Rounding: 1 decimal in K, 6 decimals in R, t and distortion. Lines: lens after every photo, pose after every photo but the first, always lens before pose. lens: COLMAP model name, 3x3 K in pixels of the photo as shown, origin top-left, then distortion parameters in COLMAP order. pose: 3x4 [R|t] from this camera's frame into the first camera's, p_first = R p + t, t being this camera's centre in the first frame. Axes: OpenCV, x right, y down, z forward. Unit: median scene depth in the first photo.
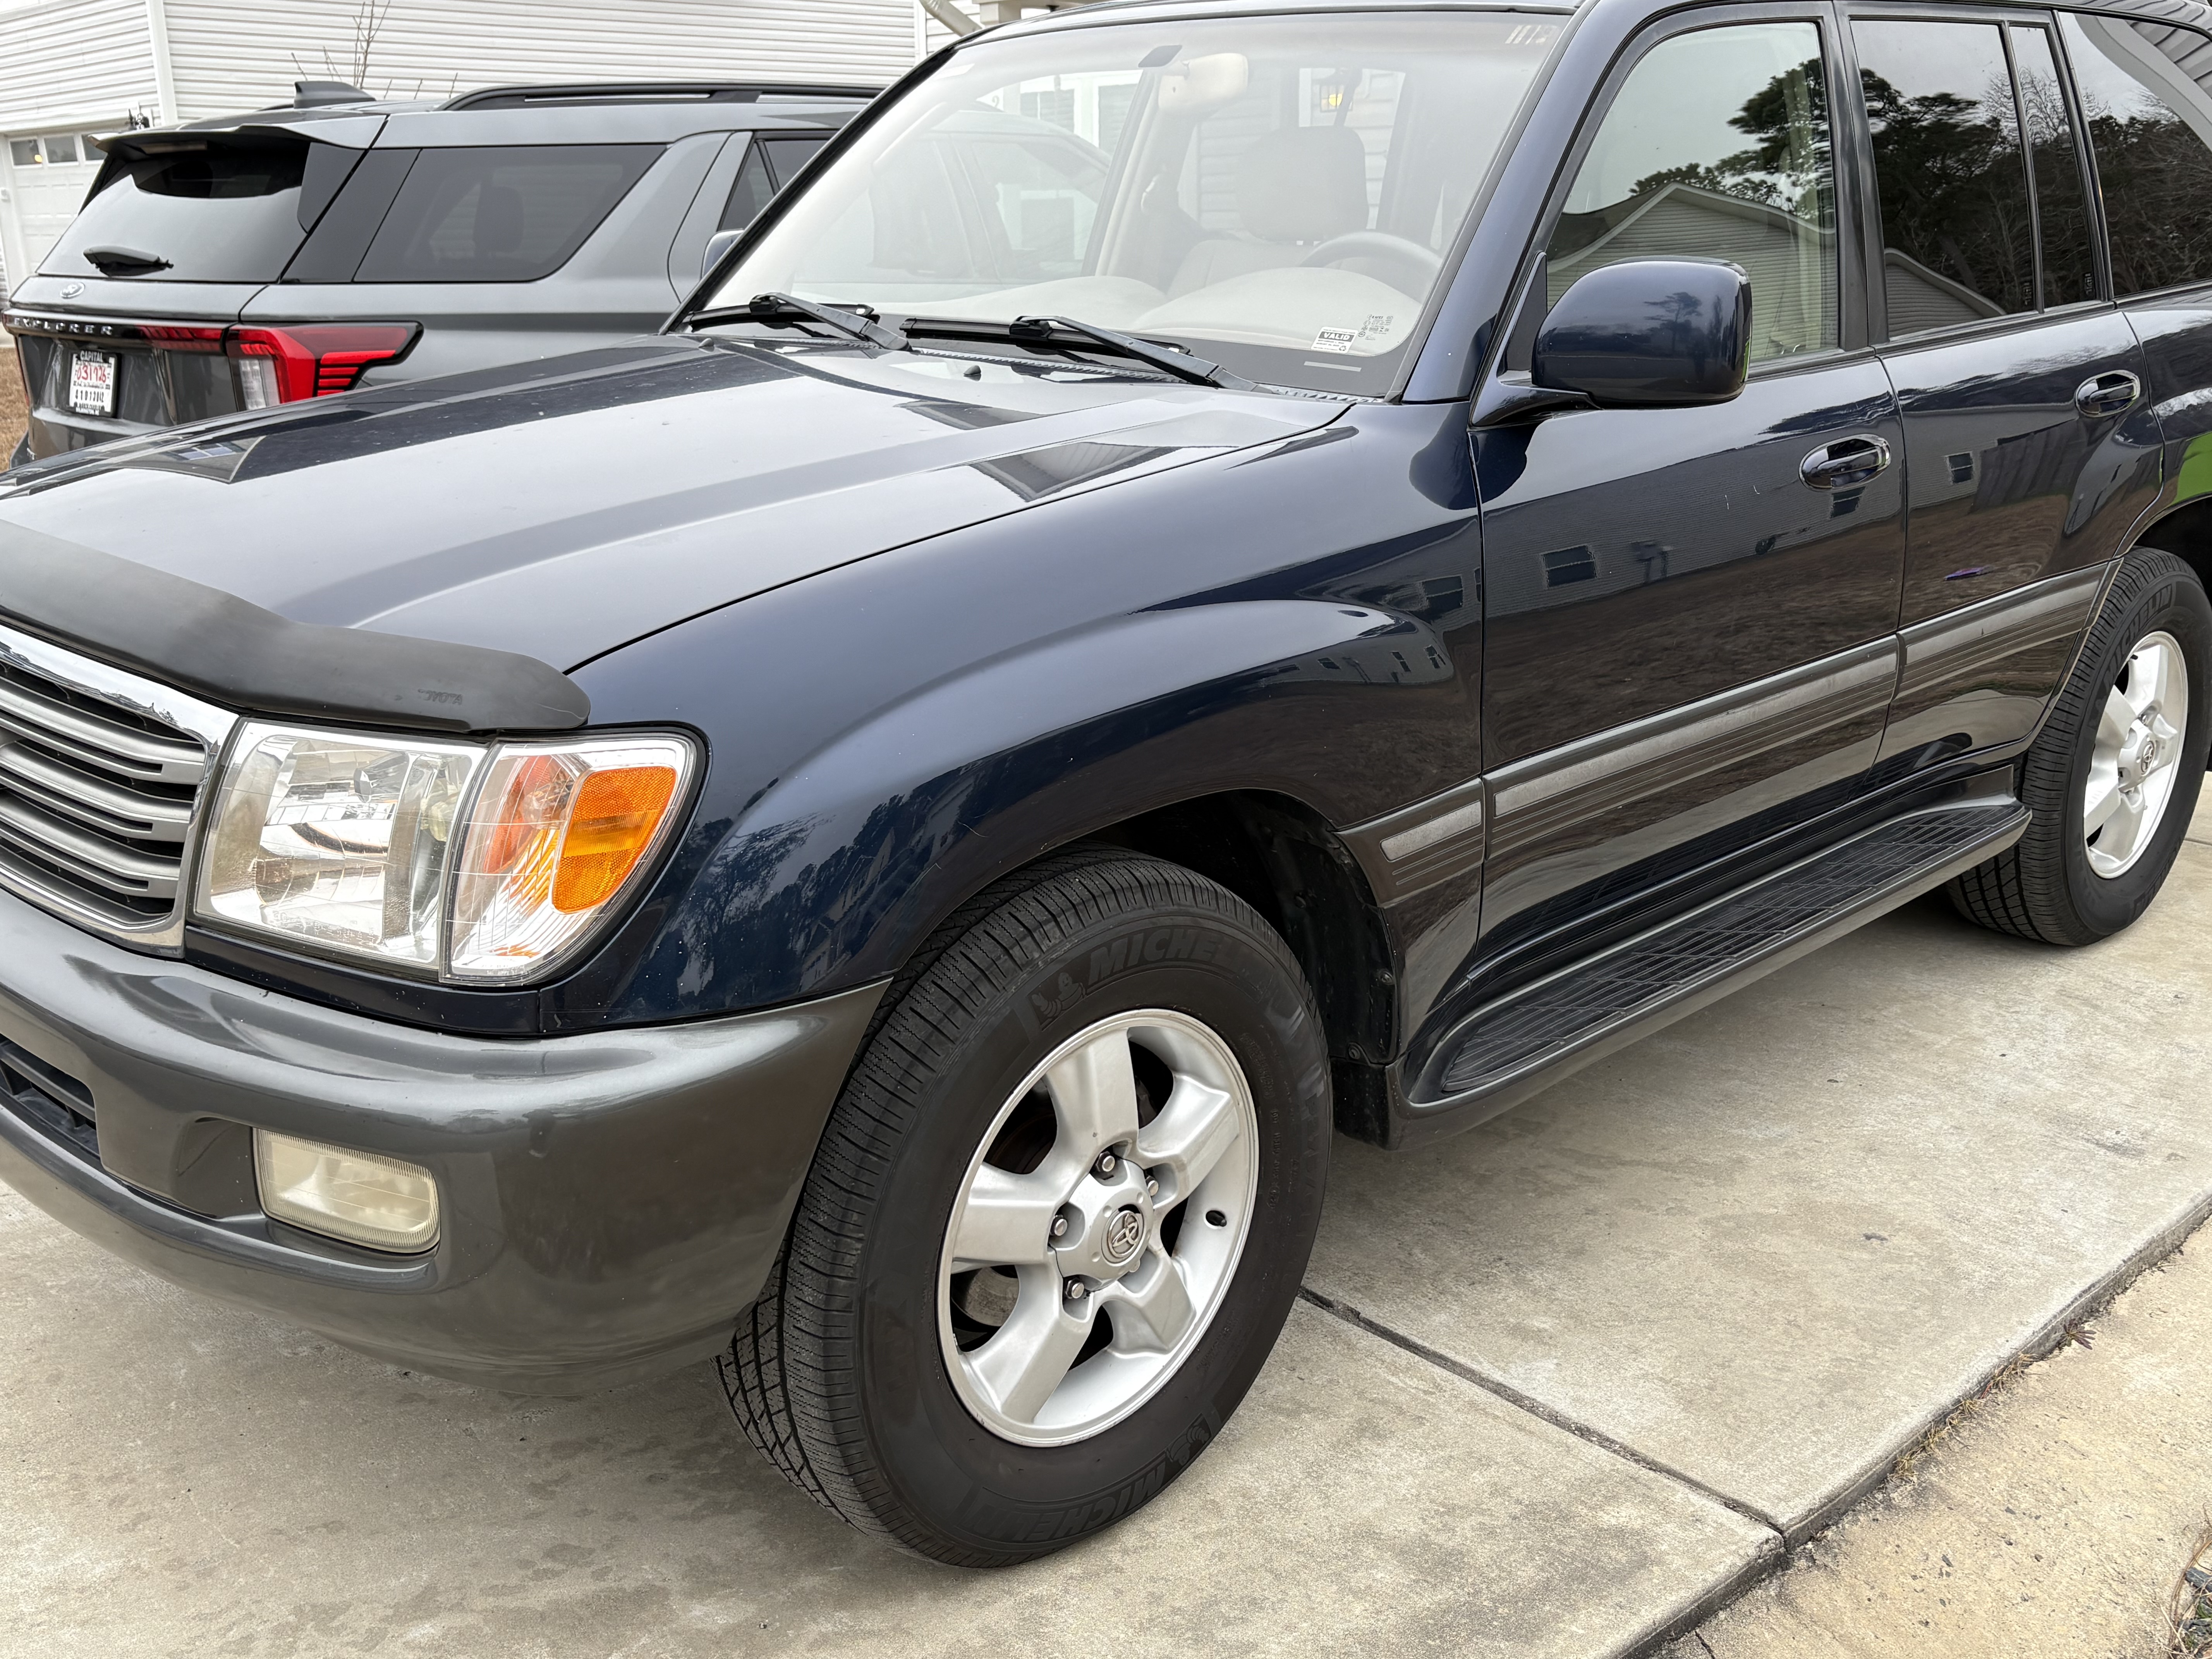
lens RADIAL K [[2110.2, 0, 1071.5], [0, 2110.2, 821.0], [0, 0, 1]] dist [0.028168, 0.000000]
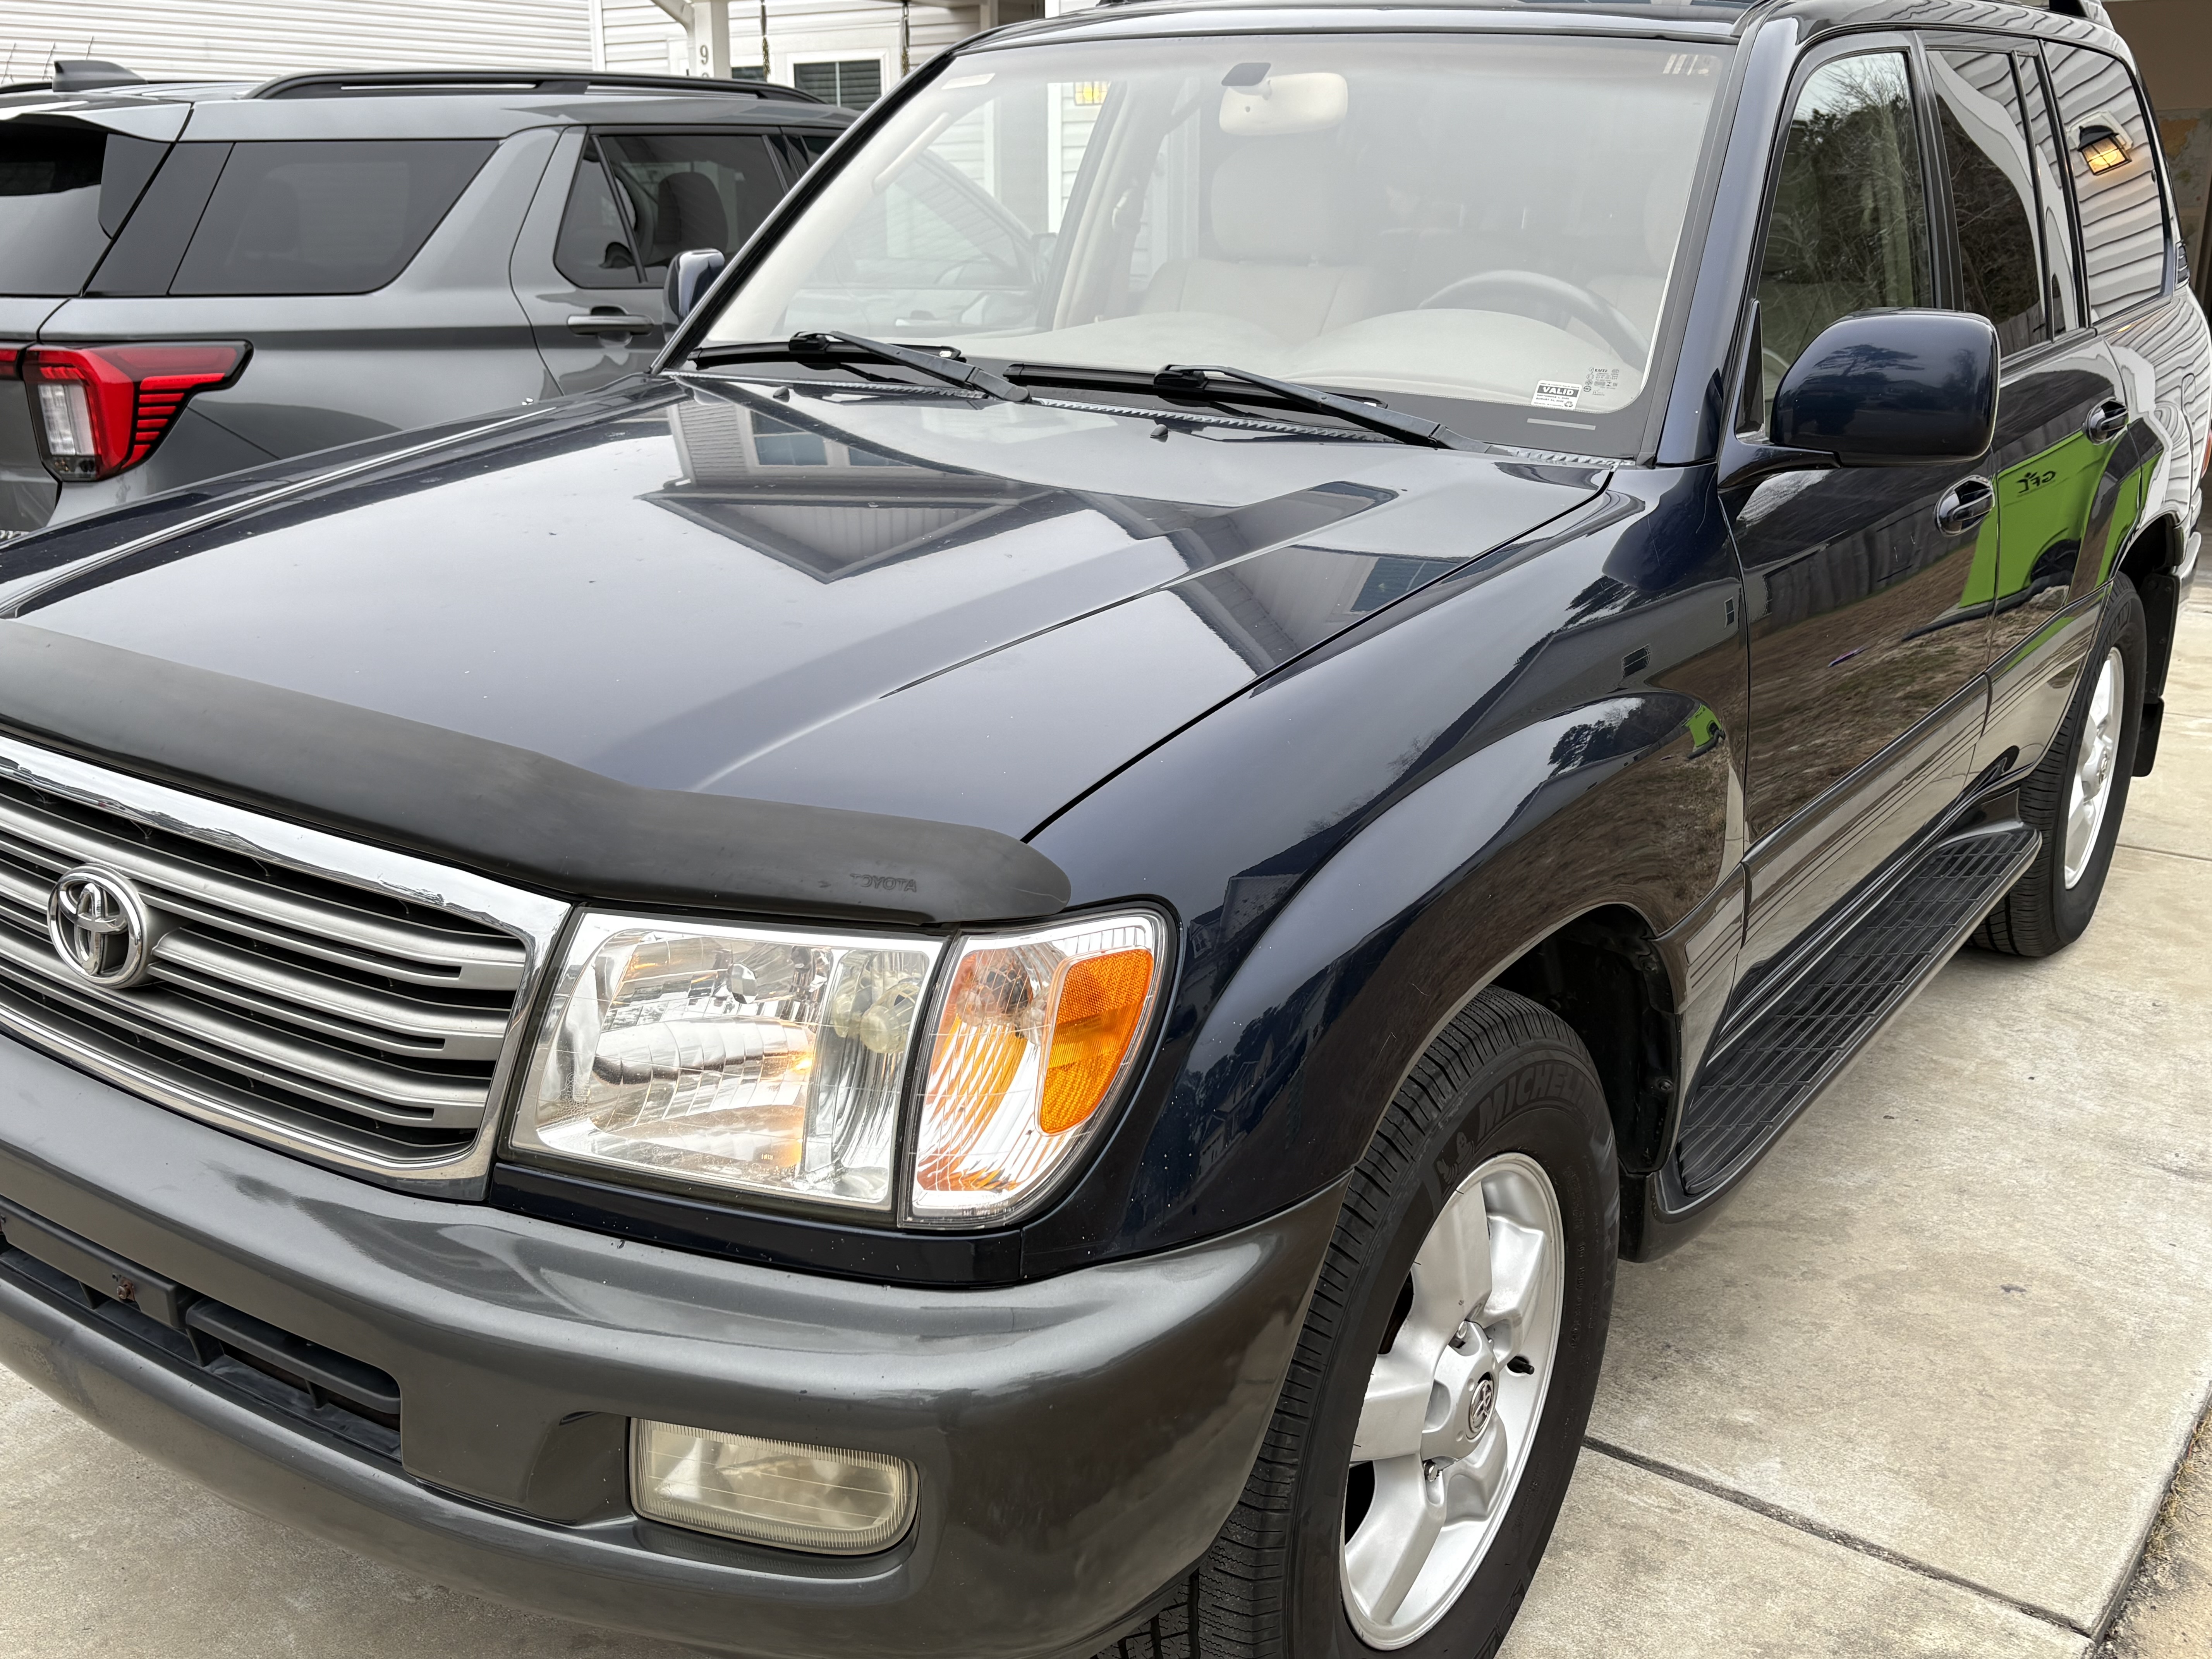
lens RADIAL K [[2110.2, 0, 1087.6], [0, 2110.2, 825.3], [0, 0, 1]] dist [0.028168, 0.000000]
pose [[0.983091, -0.043477, 0.177879, -0.244693], [0.041446, 0.999026, 0.015120, -0.060483], [-0.178363, -0.007492, 0.983936, 0.120735]]
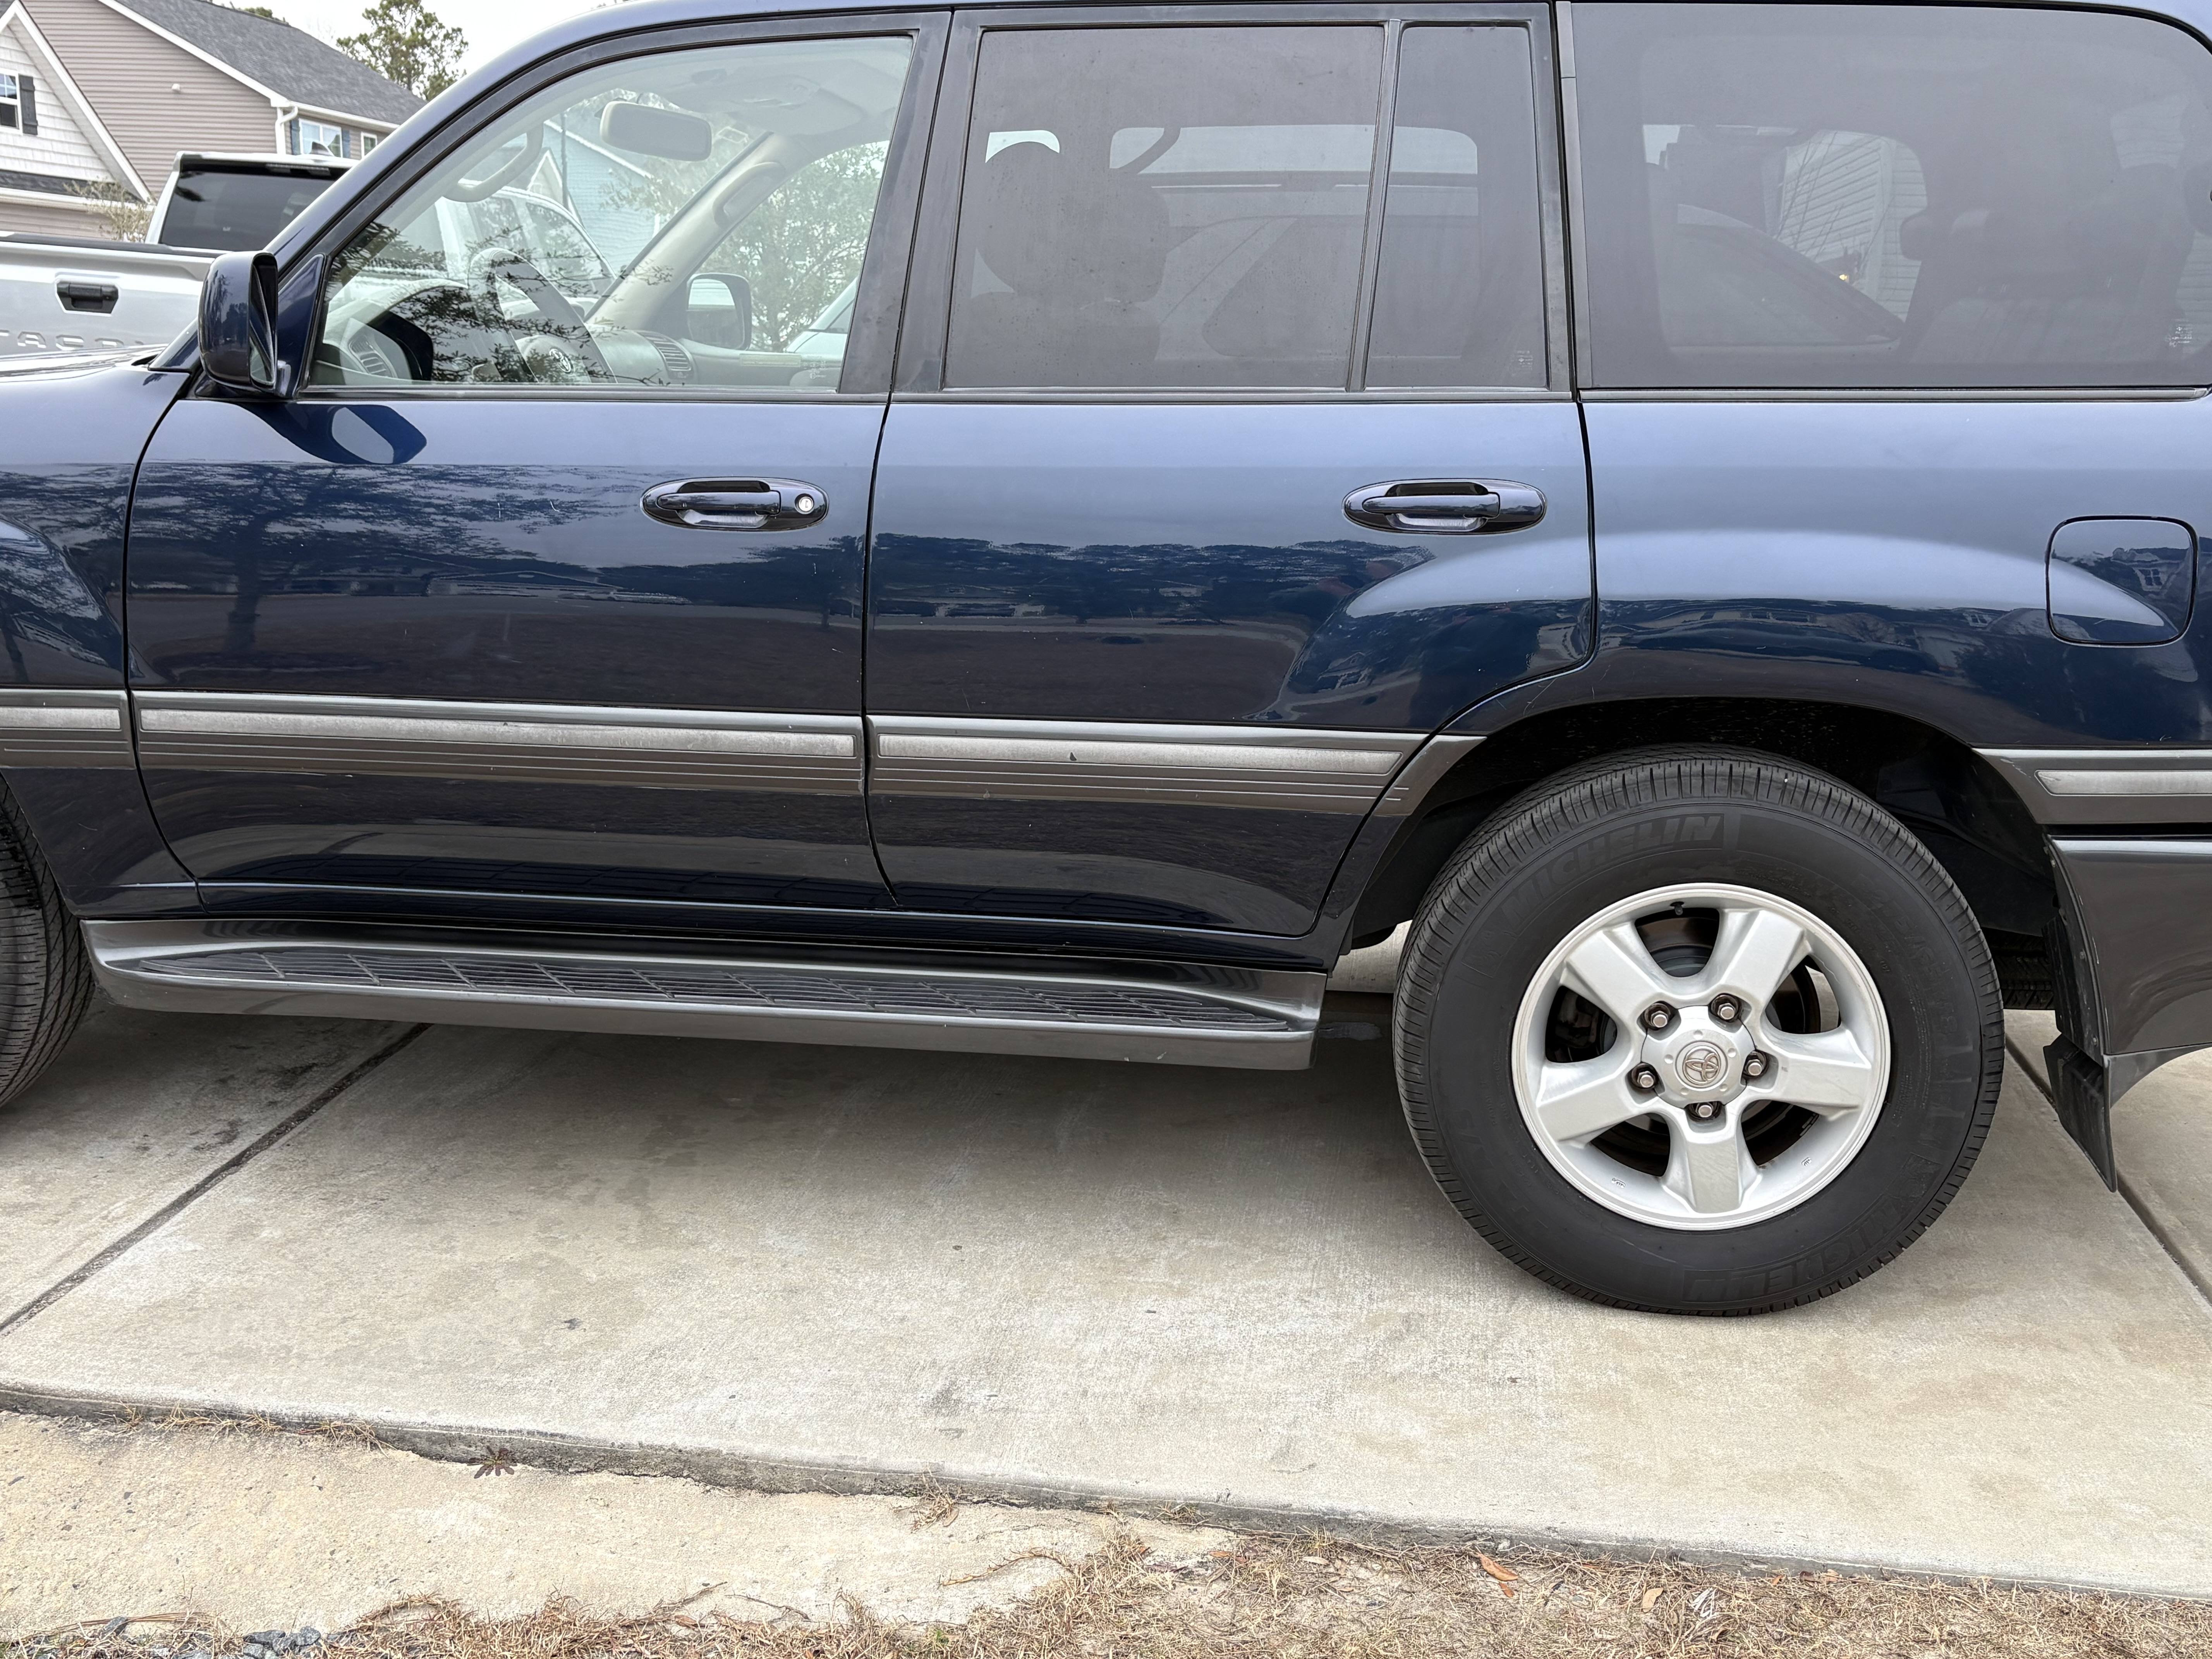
lens RADIAL K [[2110.2, 0, 1090.7], [0, 2110.2, 824.1], [0, 0, 1]] dist [0.028168, 0.000000]
pose [[0.625891, 0.210951, -0.750840, 1.349199], [-0.253810, 0.965412, 0.059662, -0.146486], [0.737456, 0.153229, 0.657784, 0.605002]]
